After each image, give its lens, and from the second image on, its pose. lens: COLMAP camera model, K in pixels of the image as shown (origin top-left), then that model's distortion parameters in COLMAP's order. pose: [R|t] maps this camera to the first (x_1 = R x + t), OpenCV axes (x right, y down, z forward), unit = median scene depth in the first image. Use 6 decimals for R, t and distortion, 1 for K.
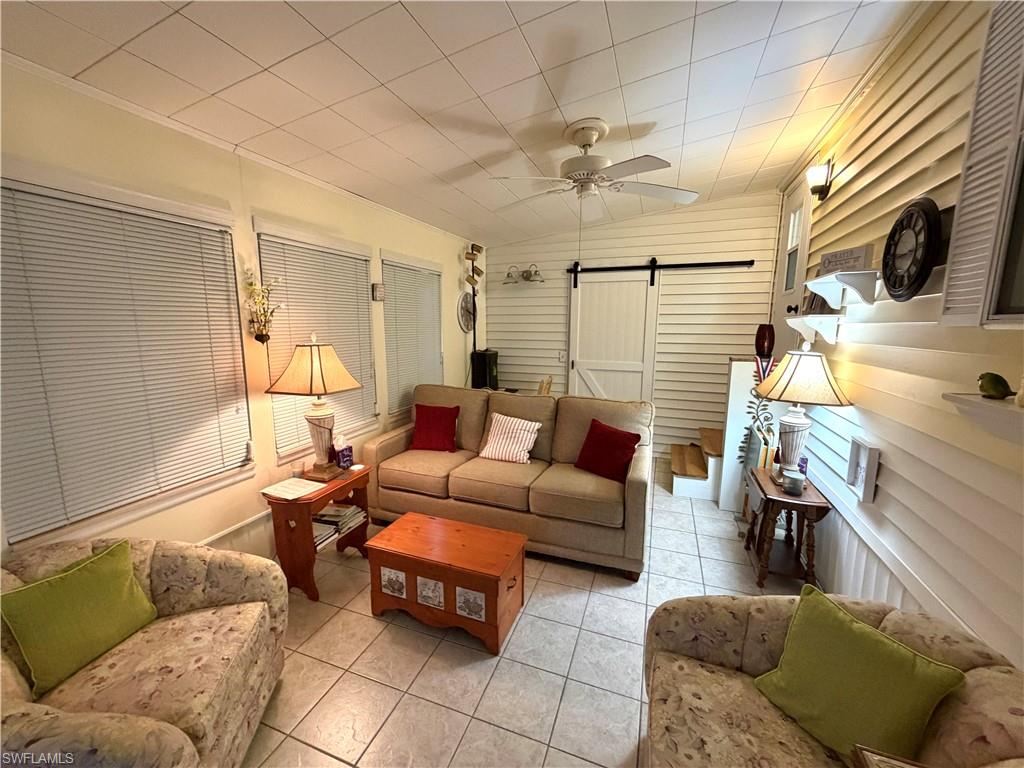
lens RADIAL K [[408.4, 0, 510.3], [0, 408.4, 385.6], [0, 0, 1]] dist [0.000089, -0.000005]
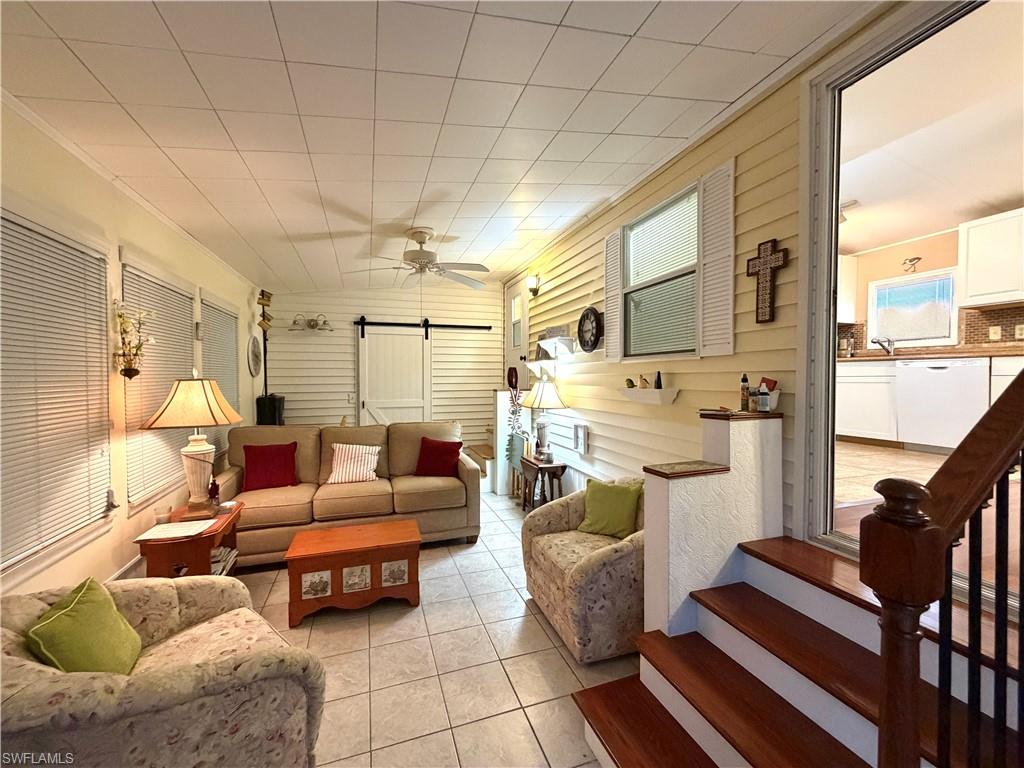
lens RADIAL K [[408.4, 0, 511.8], [0, 408.4, 385.3], [0, 0, 1]] dist [0.000089, -0.000005]
pose [[0.765975, -0.020655, 0.642539, -0.501390], [0.104164, 0.990264, -0.092342, 0.082243], [-0.634376, 0.137661, 0.760669, -0.237011]]
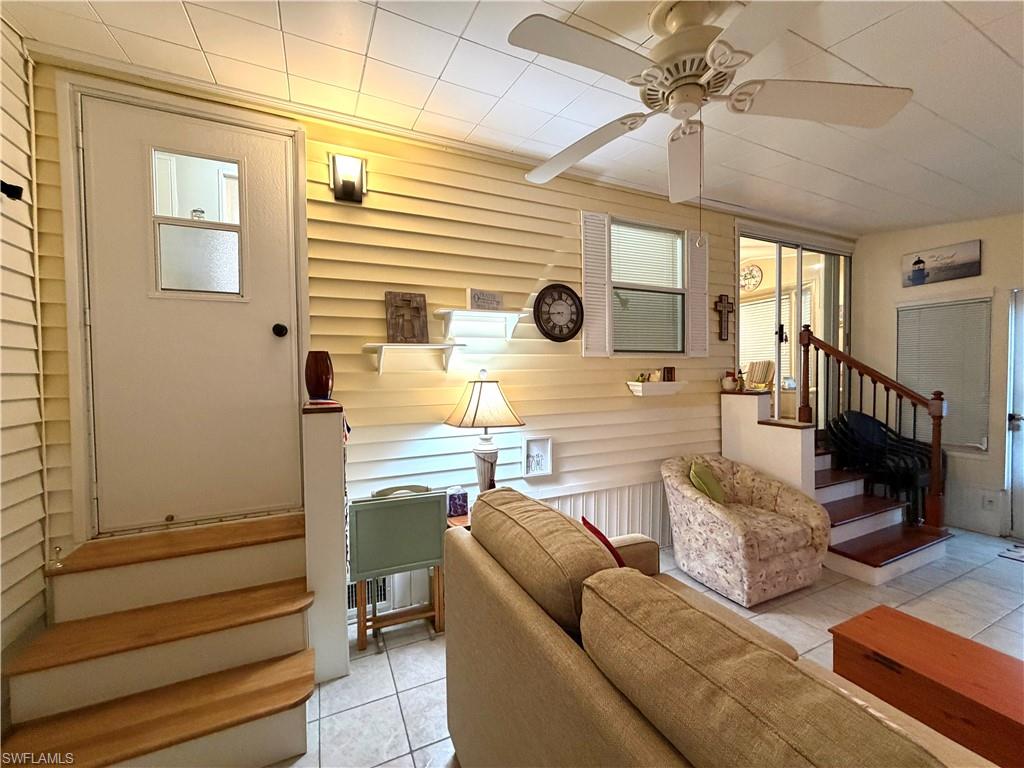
lens RADIAL K [[408.4, 0, 511.2], [0, 408.4, 382.6], [0, 0, 1]] dist [0.000089, -0.000005]
pose [[-0.719021, -0.017218, 0.694775, -0.048517], [0.112128, 0.983722, 0.140421, -0.206593], [-0.685883, 0.178869, -0.705386, 1.626064]]
